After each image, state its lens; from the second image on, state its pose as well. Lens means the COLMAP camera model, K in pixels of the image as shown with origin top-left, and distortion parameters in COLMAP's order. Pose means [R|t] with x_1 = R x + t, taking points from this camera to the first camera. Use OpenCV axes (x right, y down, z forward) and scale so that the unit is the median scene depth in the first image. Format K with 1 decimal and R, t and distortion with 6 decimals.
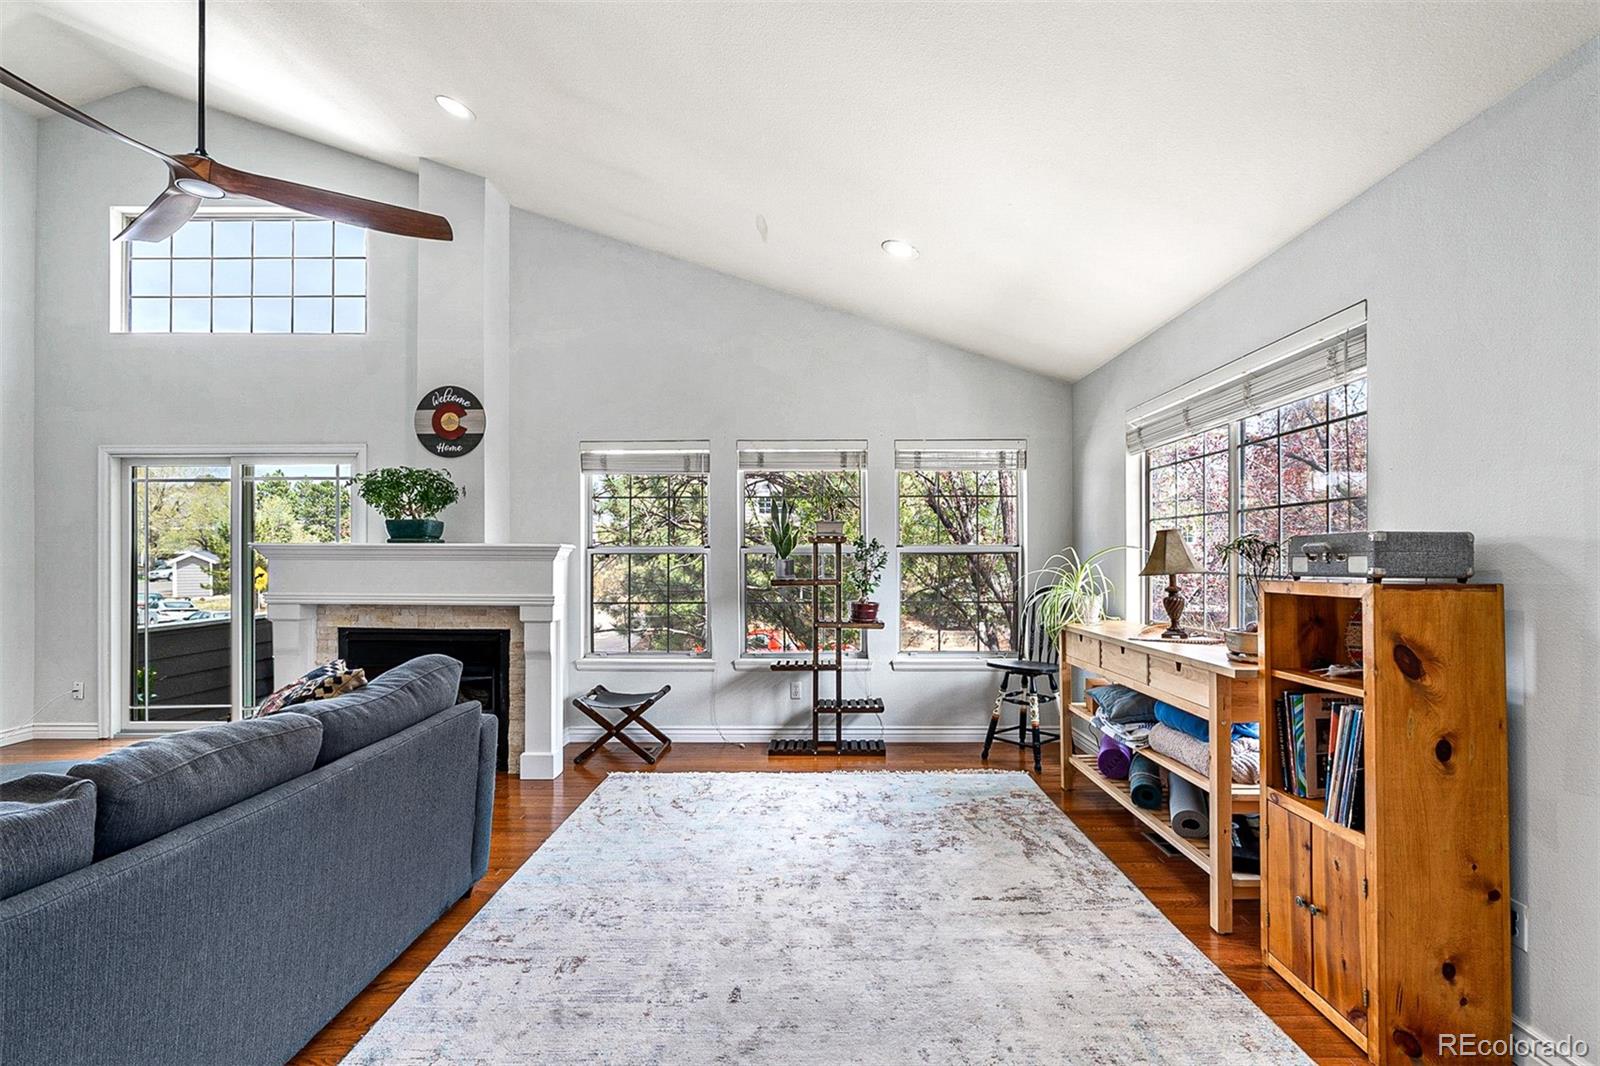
lens RADIAL K [[737.9, 0, 804.2], [0, 737.9, 550.4], [0, 0, 1]] dist [-0.003637, 0.000224]
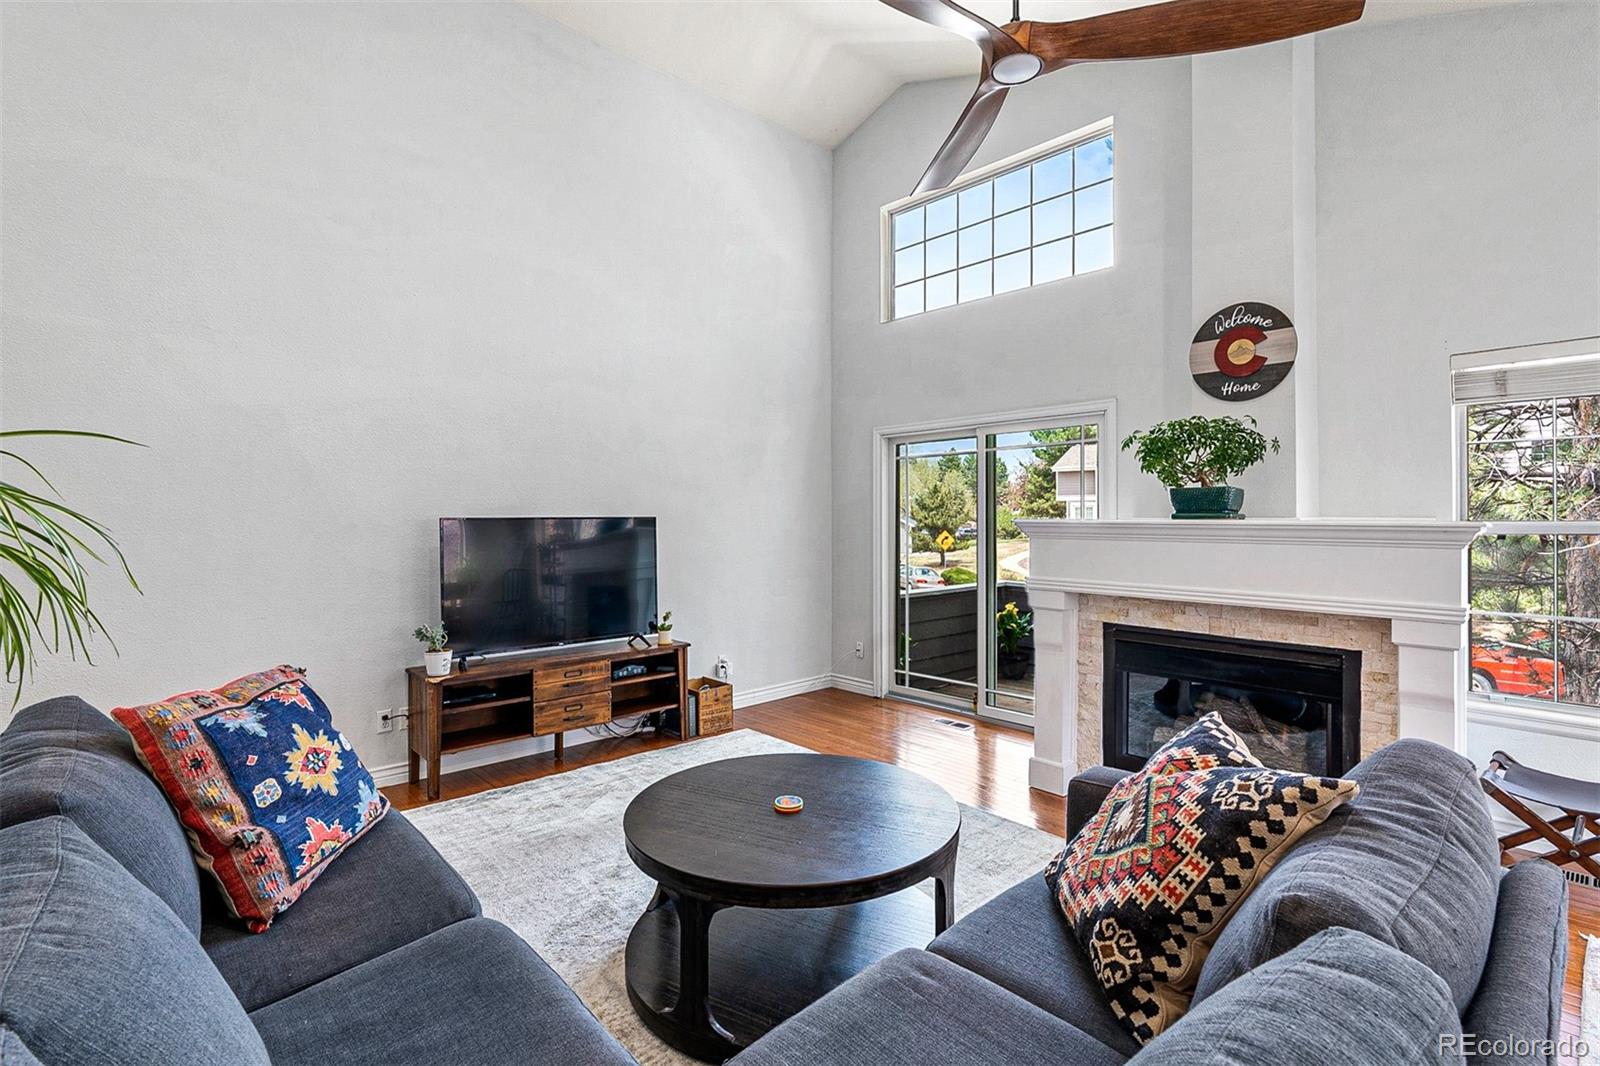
lens RADIAL K [[742.6, 0, 825.6], [0, 742.6, 516.5], [0, 0, 1]] dist [0.000040, 0.000247]
pose [[0.706239, -0.002369, -0.707969, -0.250496], [0.004461, 0.999989, 0.001104, -0.014004], [0.707959, -0.003938, 0.706243, 0.187265]]
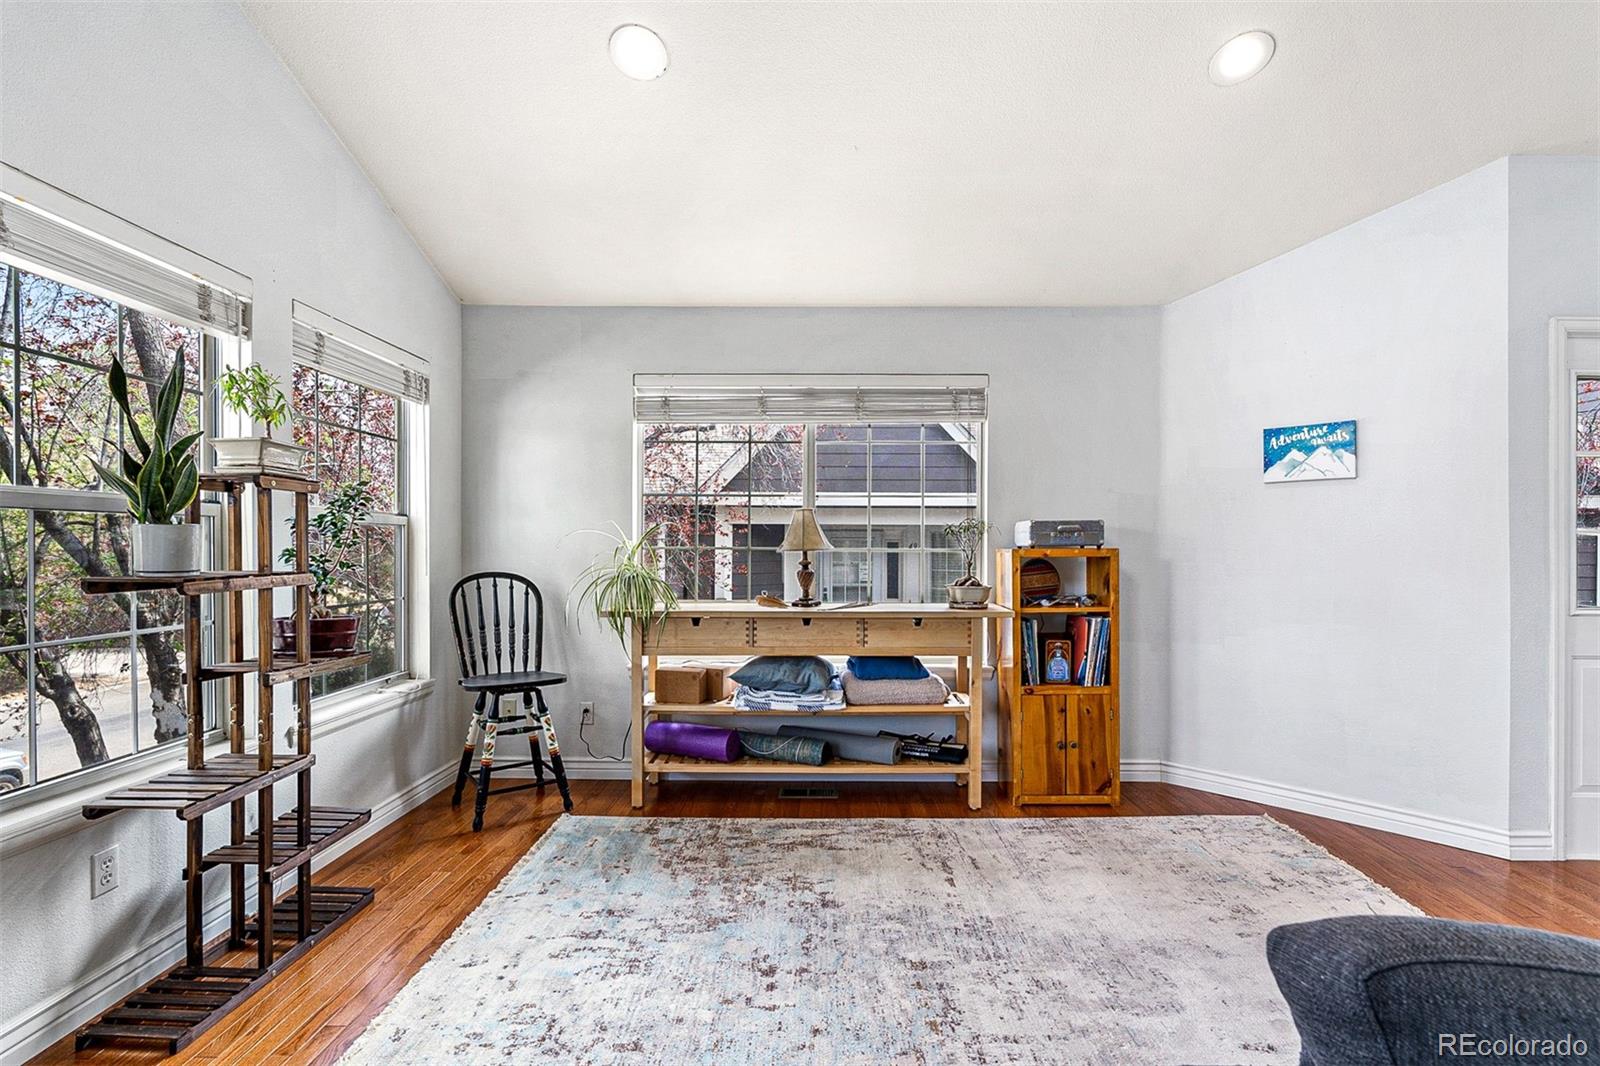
lens RADIAL K [[738.4, 0, 813.2], [0, 738.4, 546.4], [0, 0, 1]] dist [-0.003717, -0.000069]
pose [[-0.005227, -0.000156, 0.999986, -0.419879], [-0.013749, 0.999905, 0.000084, 0.019377], [-0.999892, -0.013749, -0.005228, 0.688283]]
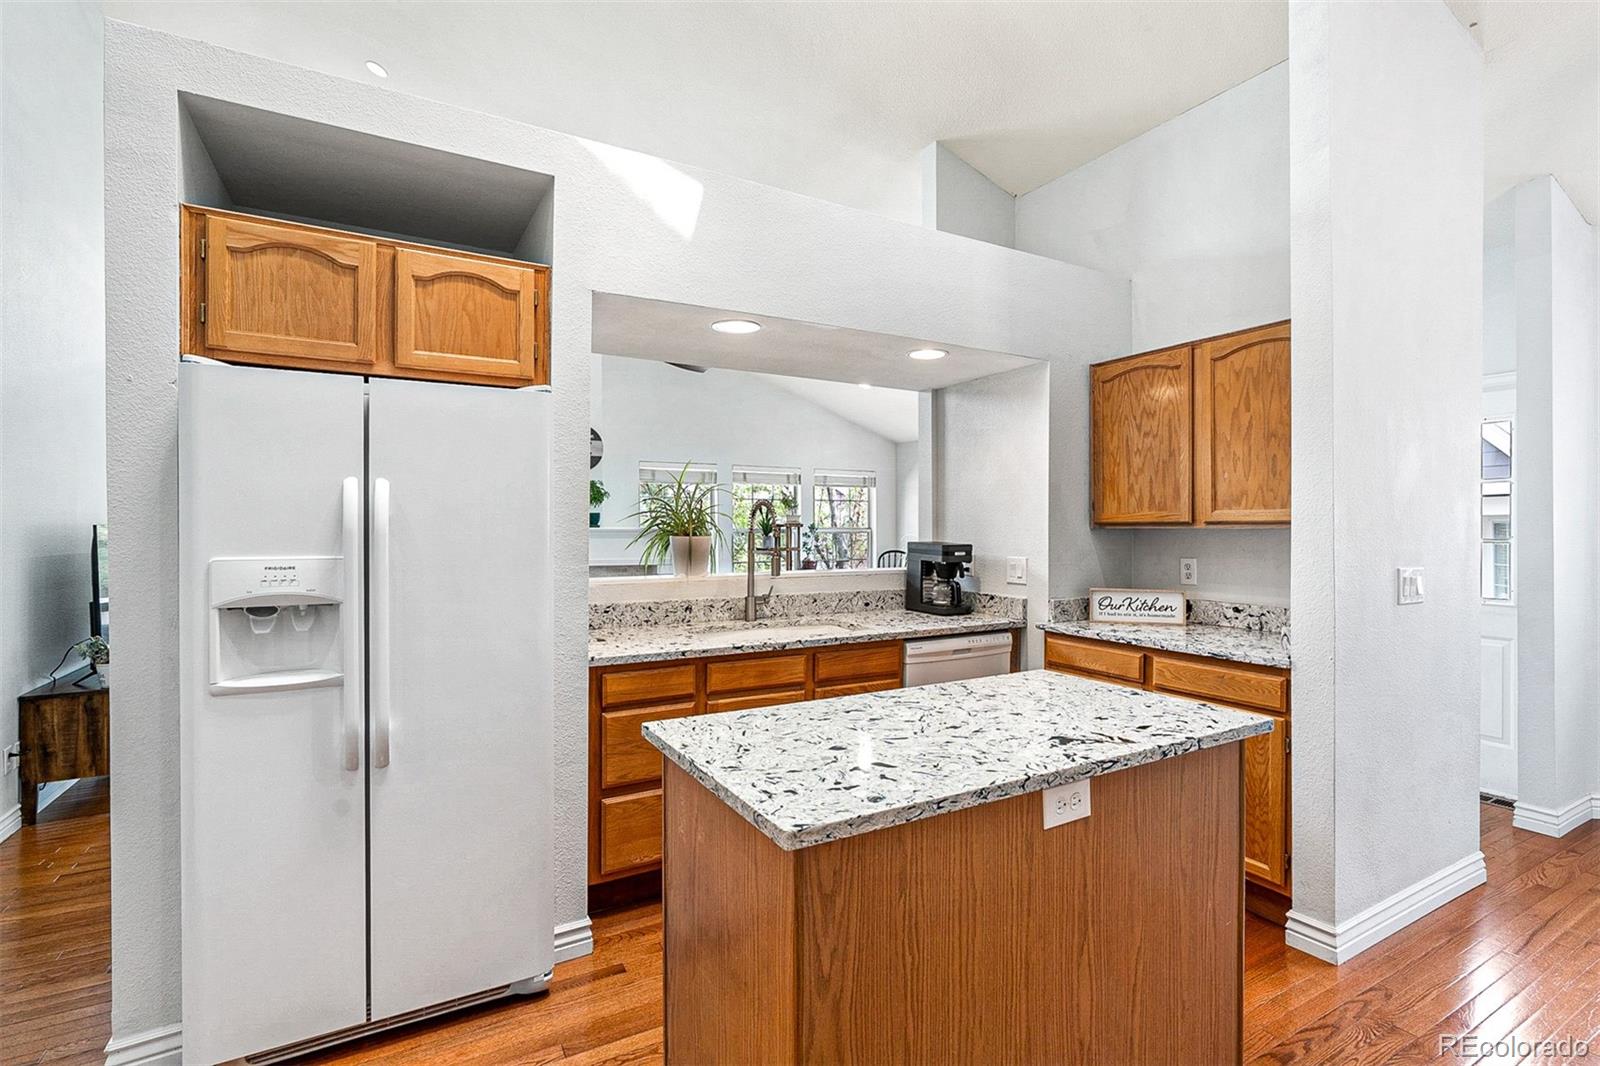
lens RADIAL K [[737.9, 0, 804.2], [0, 737.9, 550.4], [0, 0, 1]] dist [-0.003637, 0.000224]
pose [[0.867652, -0.014483, 0.496960, -0.841855], [-0.004204, 0.999326, 0.036463, -0.019845], [-0.497154, -0.033726, 0.867007, -0.570628]]
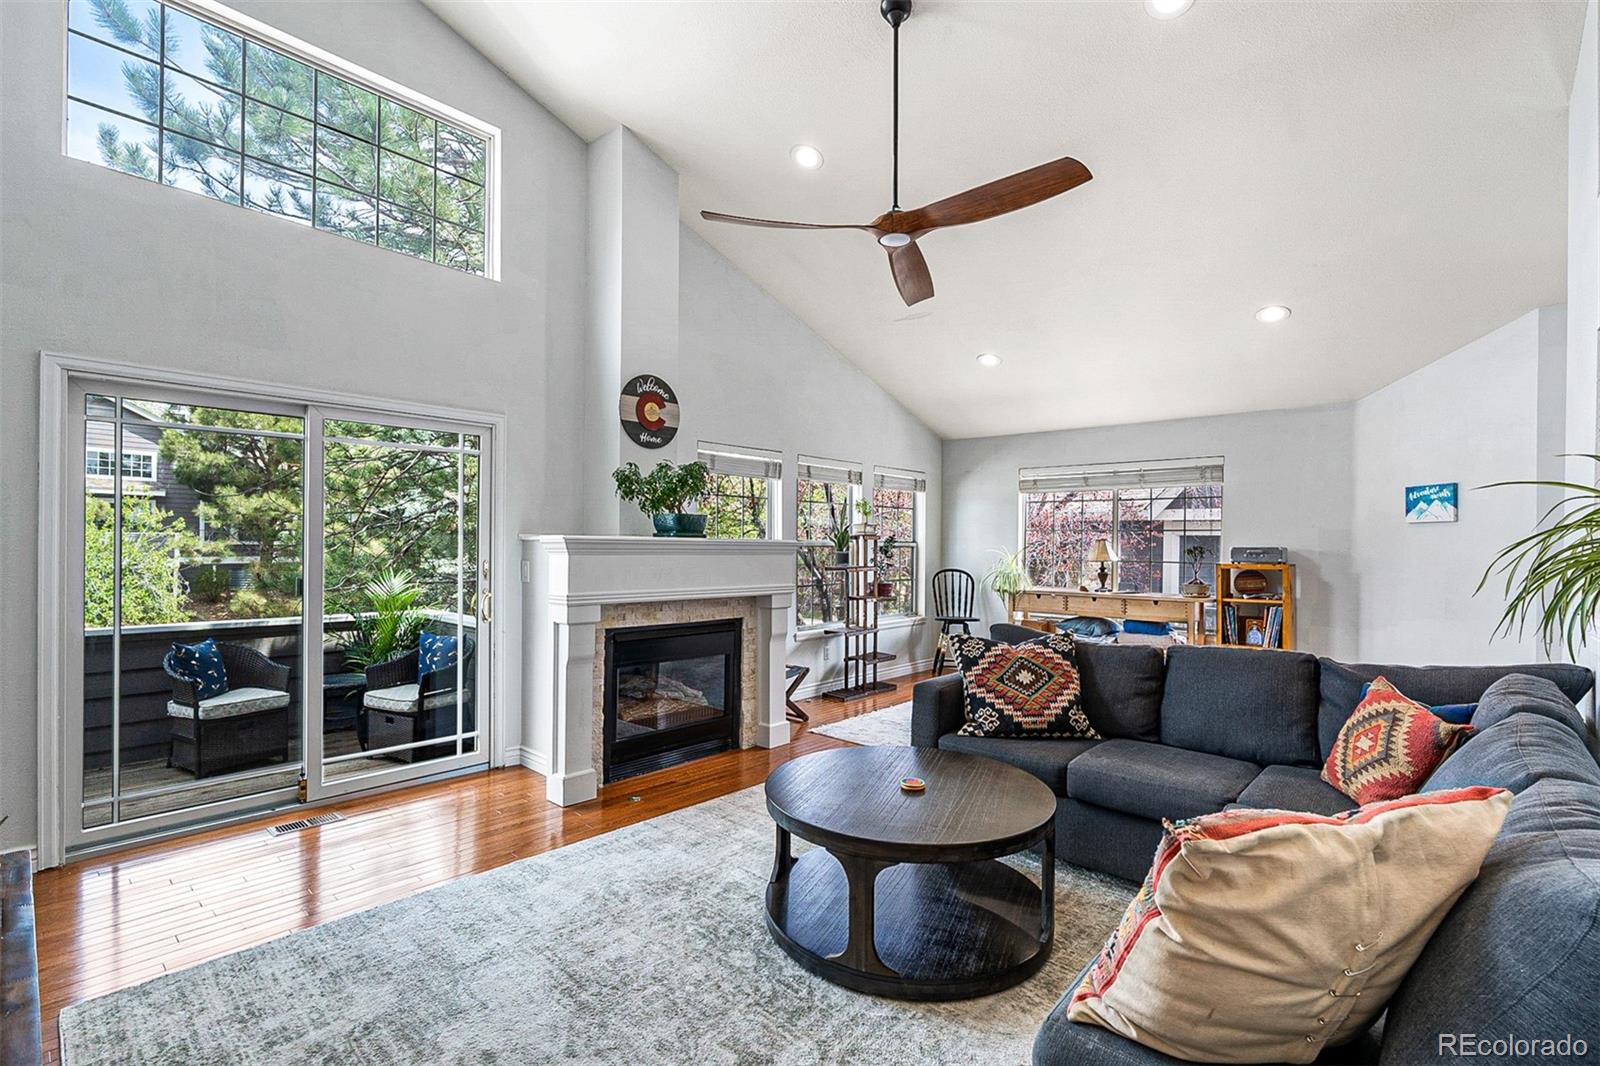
lens RADIAL K [[726.8, 0, 802.7], [0, 726.8, 542.3], [0, 0, 1]] dist [-0.000098, -0.000011]
pose [[0.657091, 0.006917, 0.753779, -1.074392], [-0.017909, 0.999819, 0.006437, -0.011645], [-0.753598, -0.017729, 0.657096, 0.213387]]
